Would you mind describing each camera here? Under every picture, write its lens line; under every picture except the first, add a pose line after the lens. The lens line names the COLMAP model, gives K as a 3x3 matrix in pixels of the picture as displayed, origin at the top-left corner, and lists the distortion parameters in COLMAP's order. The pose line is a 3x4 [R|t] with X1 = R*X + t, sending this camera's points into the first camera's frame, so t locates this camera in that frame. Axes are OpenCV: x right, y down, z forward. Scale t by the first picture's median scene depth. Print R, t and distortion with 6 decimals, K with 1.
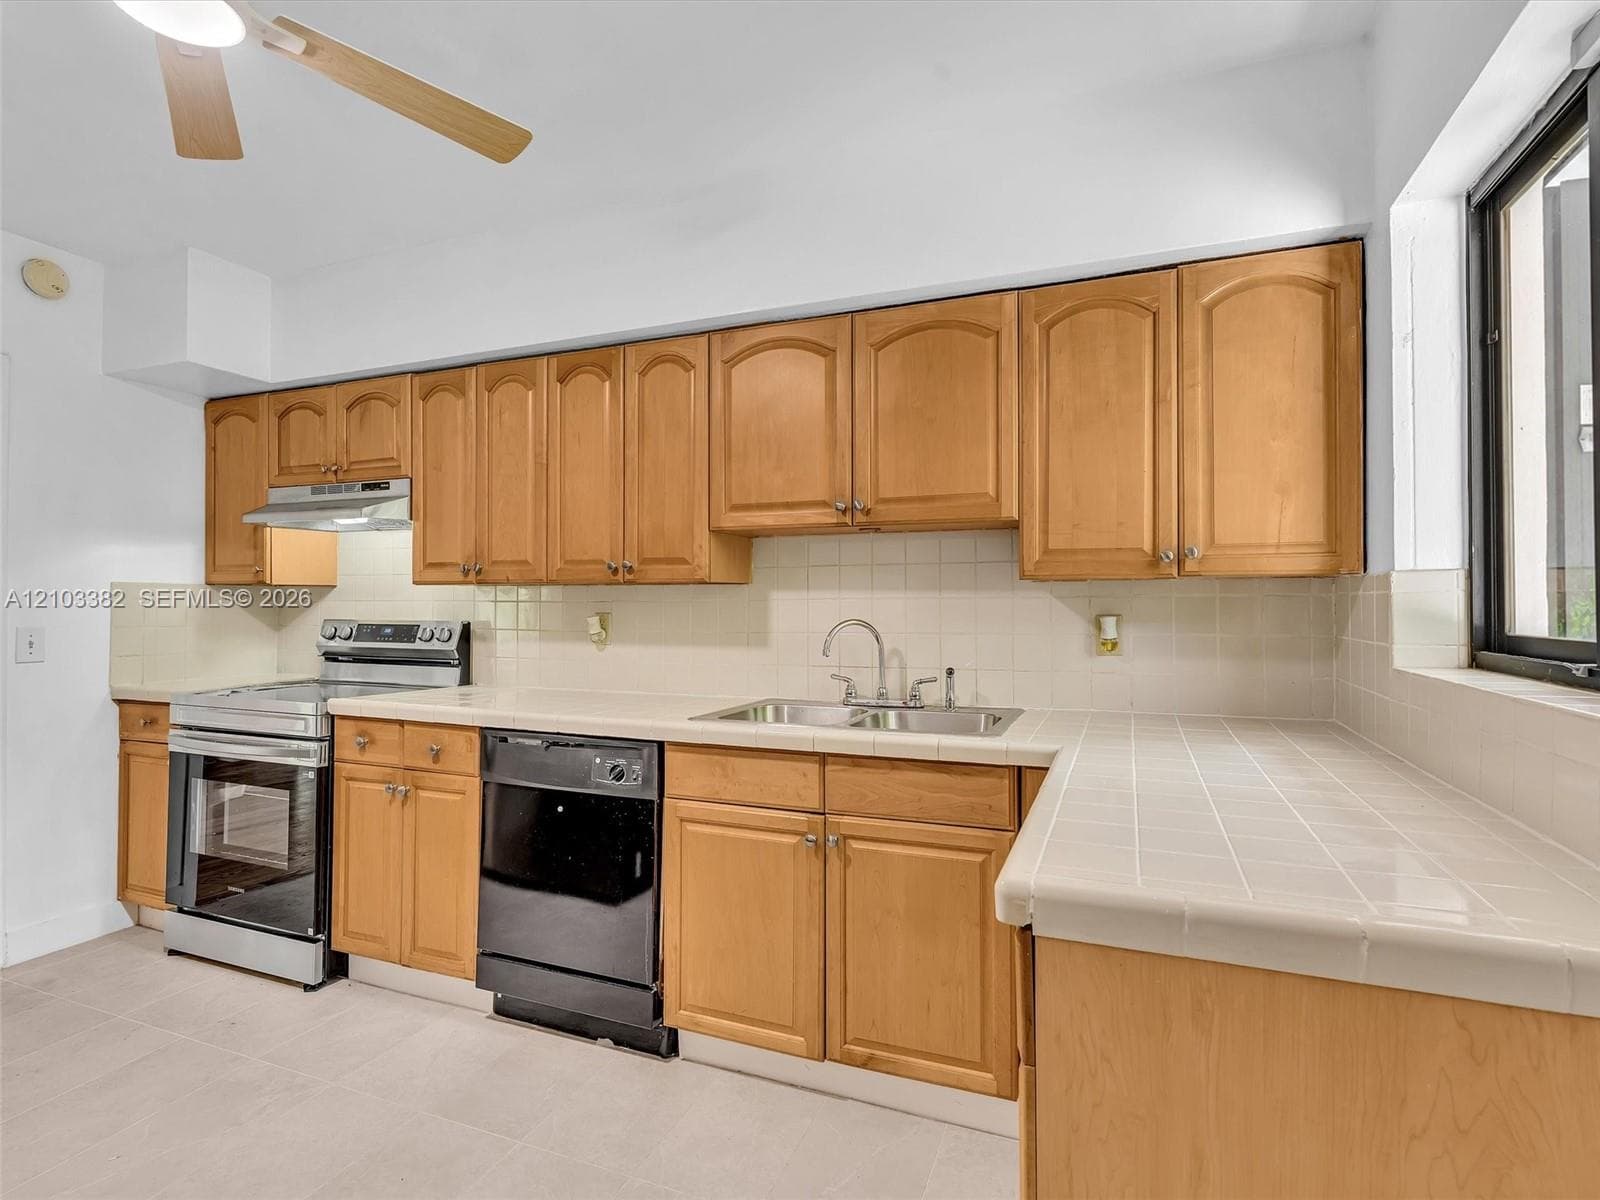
lens RADIAL K [[808.6, 0, 800.0], [0, 808.6, 600.0], [0, 0, 1]] dist [-0.000817, -0.000163]
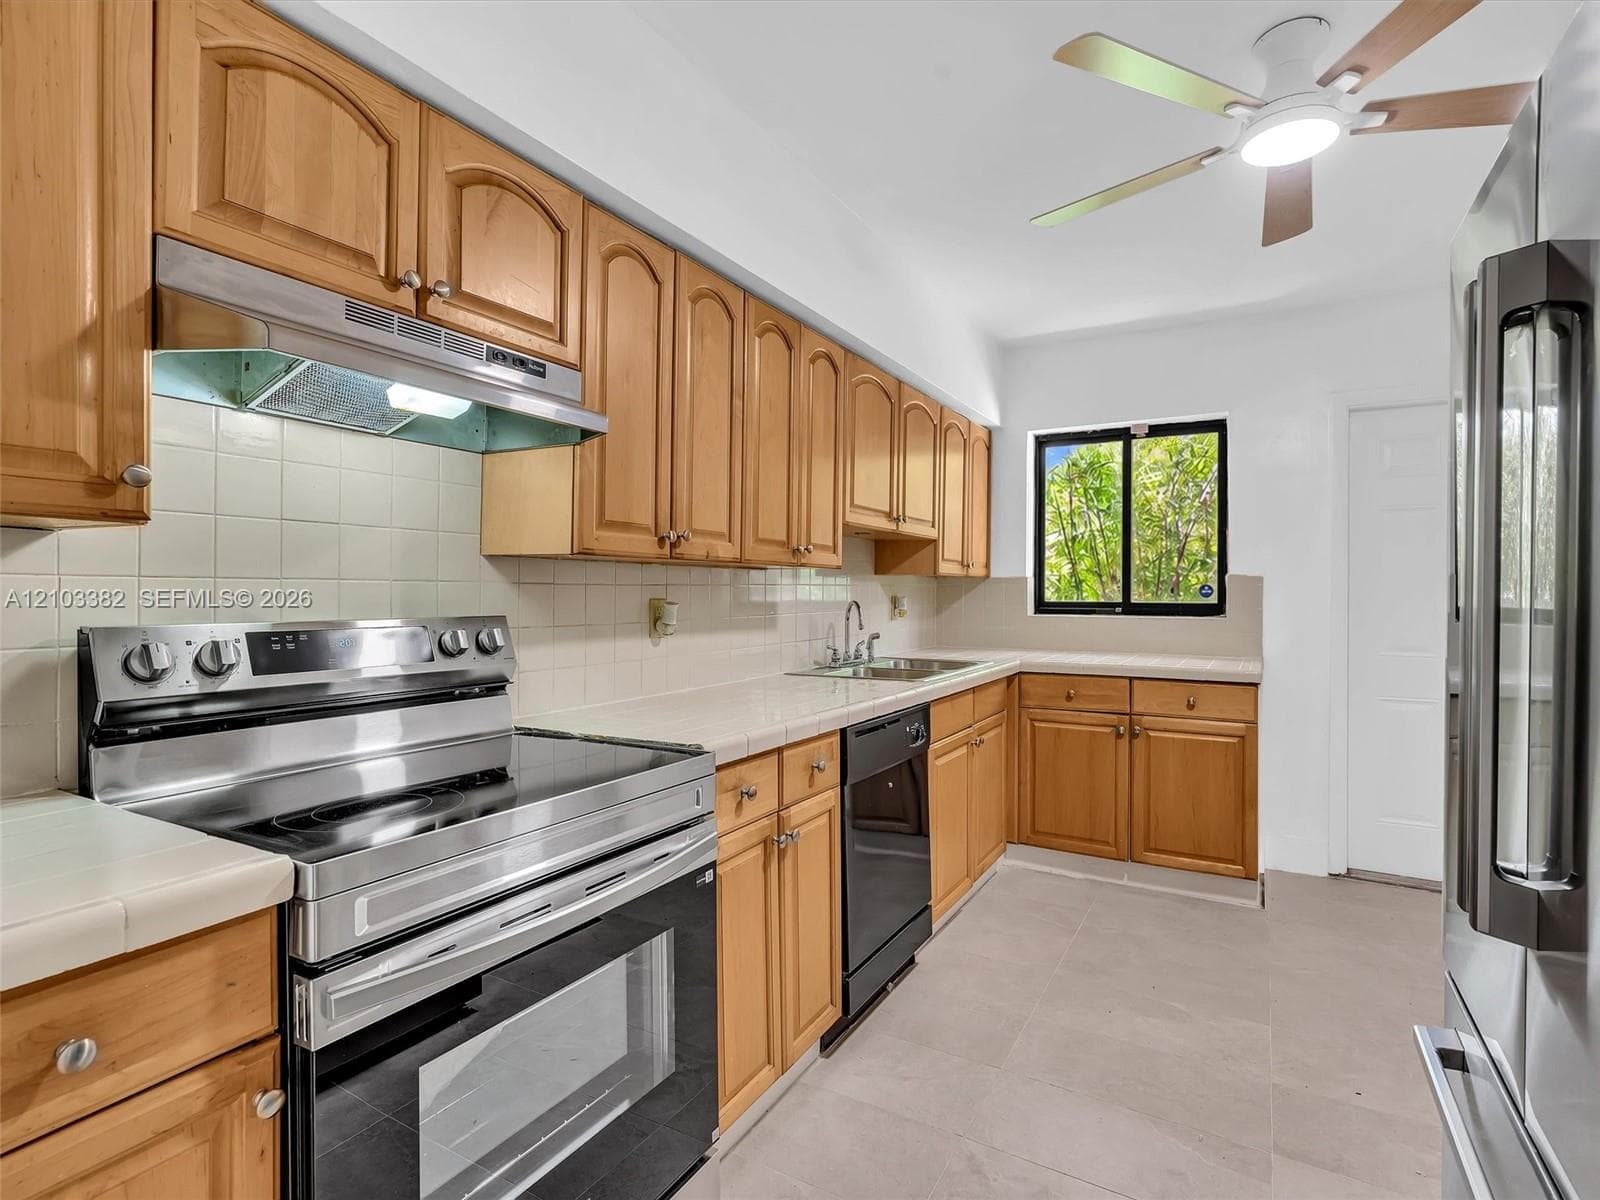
lens RADIAL K [[808.6, 0, 800.0], [0, 808.6, 600.0], [0, 0, 1]] dist [-0.000817, -0.000163]
pose [[0.131279, -0.005411, 0.991331, -1.267202], [-0.001604, 0.999983, 0.005671, 0.013716], [-0.991344, -0.002335, 0.131268, 0.923630]]
